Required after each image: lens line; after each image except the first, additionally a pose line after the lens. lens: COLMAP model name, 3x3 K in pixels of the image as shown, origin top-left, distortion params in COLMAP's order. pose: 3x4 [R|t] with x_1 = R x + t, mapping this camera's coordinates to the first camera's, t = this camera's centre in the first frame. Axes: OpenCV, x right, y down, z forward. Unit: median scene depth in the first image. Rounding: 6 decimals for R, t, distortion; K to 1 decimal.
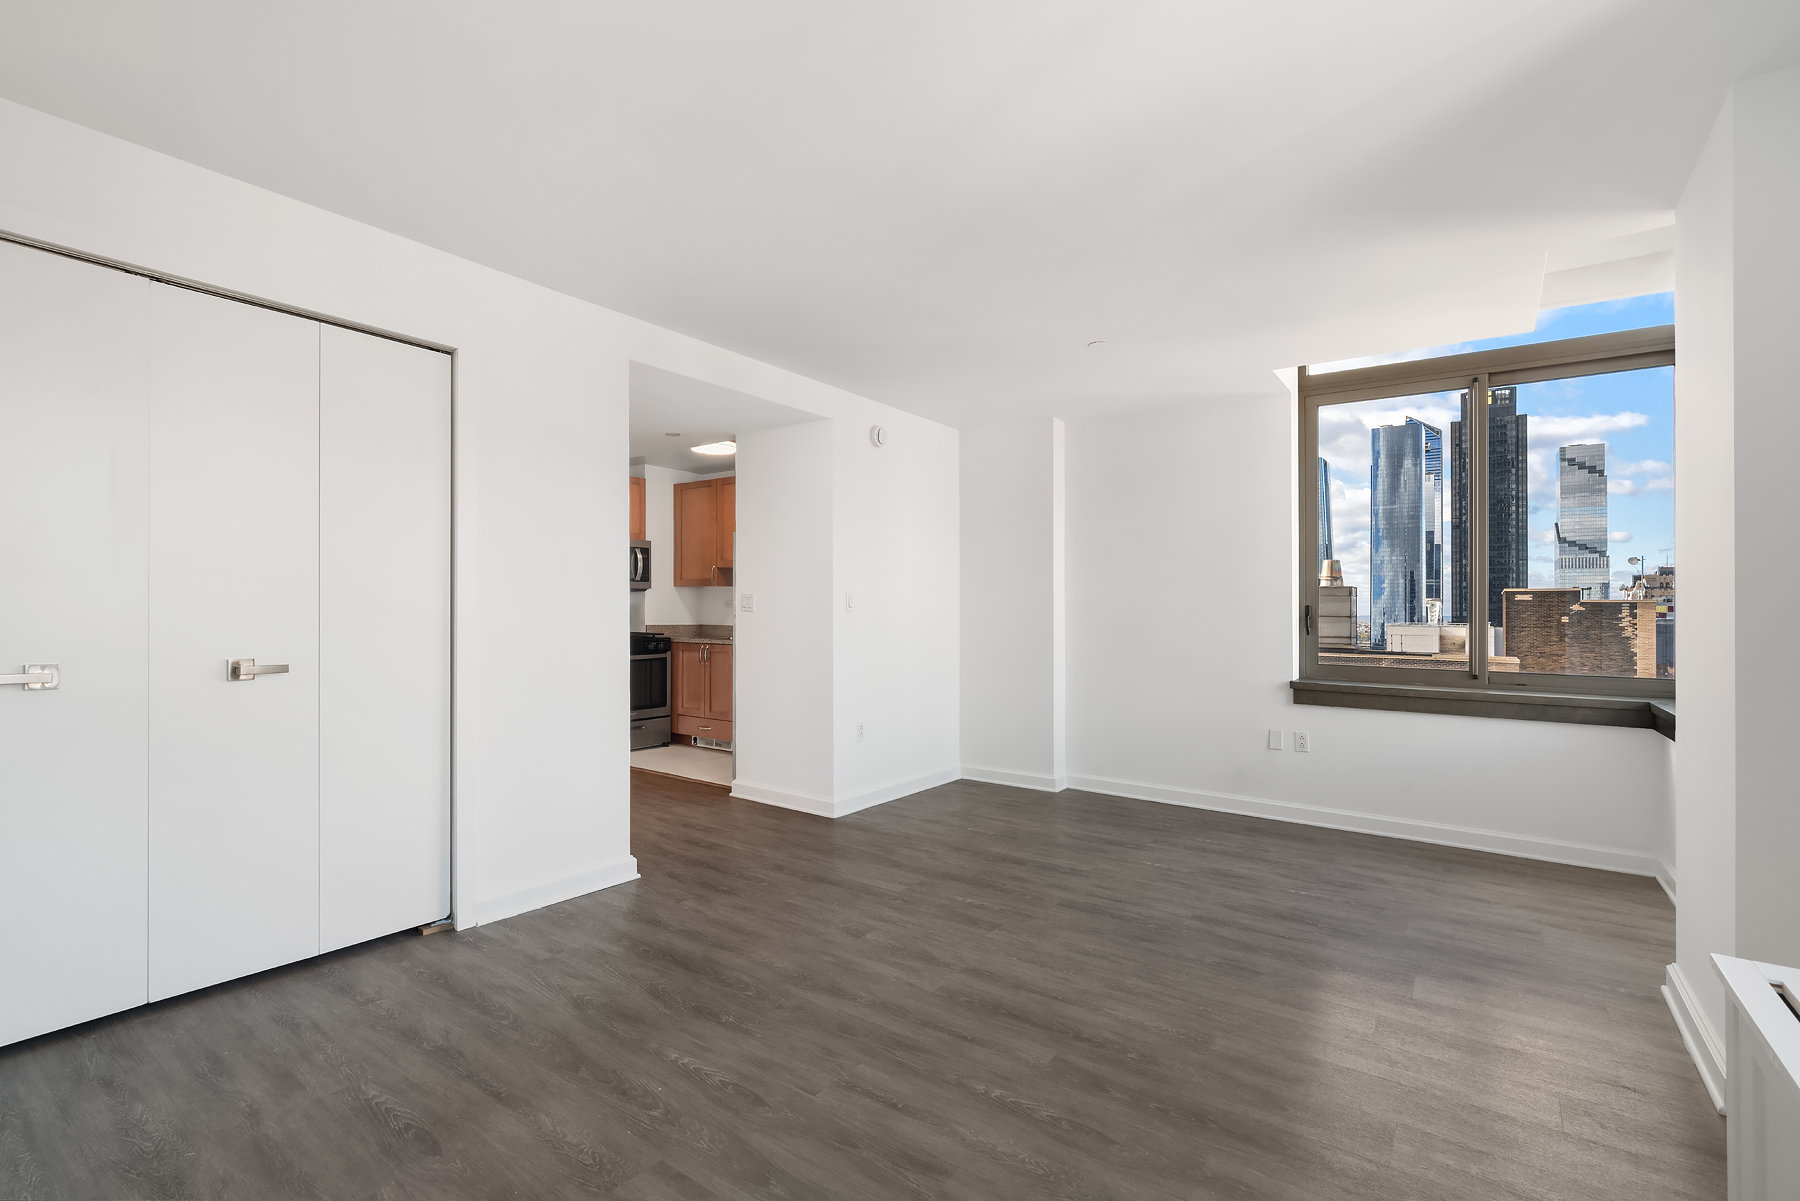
lens RADIAL K [[820.7, 0, 878.3], [0, 820.7, 612.6], [0, 0, 1]] dist [-0.005539, 0.004036]
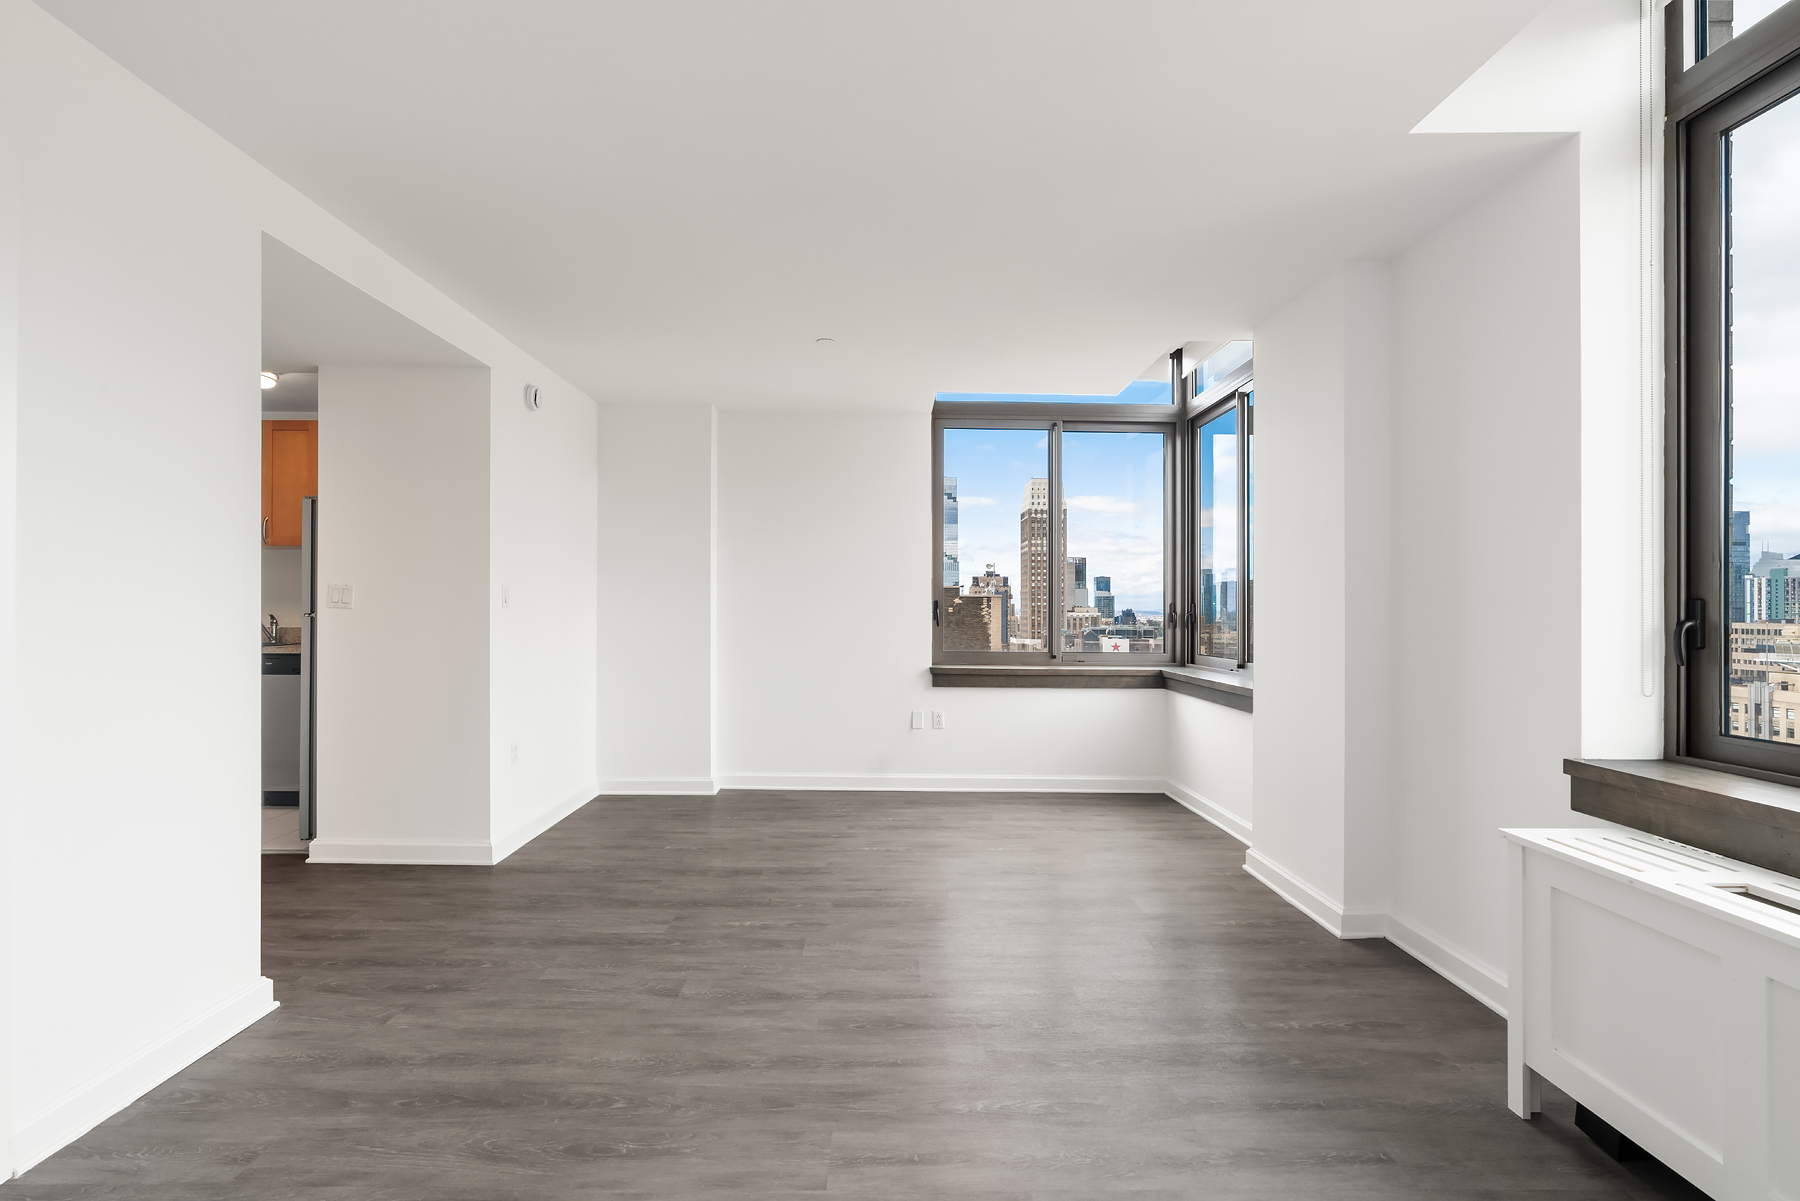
lens RADIAL K [[820.7, 0, 889.1], [0, 820.7, 601.2], [0, 0, 1]] dist [-0.005539, 0.004036]
pose [[0.796617, 0.000324, 0.604484, -0.304371], [0.002396, 0.999990, -0.003693, -0.004982], [-0.604479, 0.004390, 0.796609, 0.165932]]
